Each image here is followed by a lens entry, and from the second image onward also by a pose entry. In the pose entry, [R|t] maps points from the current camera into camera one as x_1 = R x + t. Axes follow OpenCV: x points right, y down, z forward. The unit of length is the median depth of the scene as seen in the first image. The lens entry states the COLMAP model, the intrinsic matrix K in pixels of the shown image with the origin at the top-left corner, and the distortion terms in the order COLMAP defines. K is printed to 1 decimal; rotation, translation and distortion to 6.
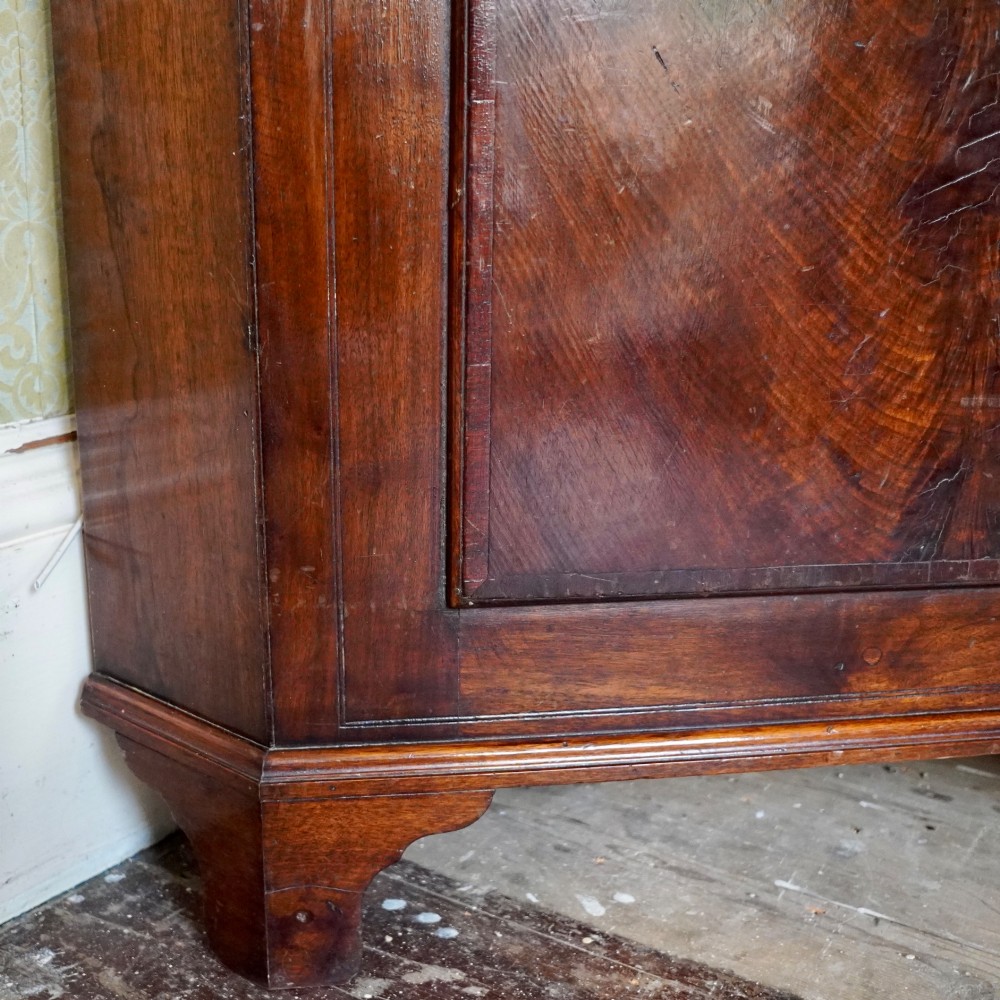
lens RADIAL K [[1358.7, 0, 492.9], [0, 1358.7, 495.1], [0, 0, 1]] dist [-0.105397, 0.000000]
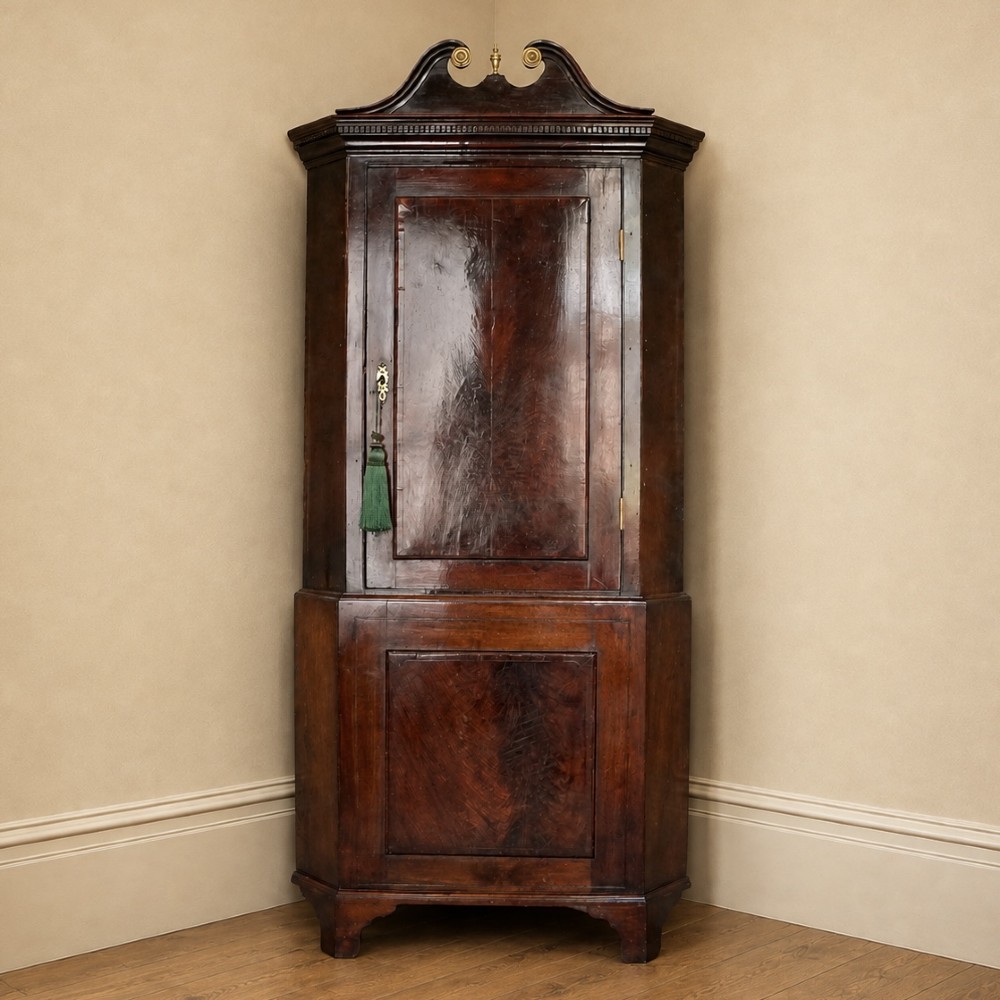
lens RADIAL K [[1358.7, 0, 497.6], [0, 1358.7, 462.9], [0, 0, 1]] dist [-0.105397, 0.000000]
pose [[0.987333, -0.002907, -0.158633, 0.901329], [-0.035688, 0.970140, -0.239904, -0.093173], [0.154594, 0.242527, 0.957748, -2.926959]]
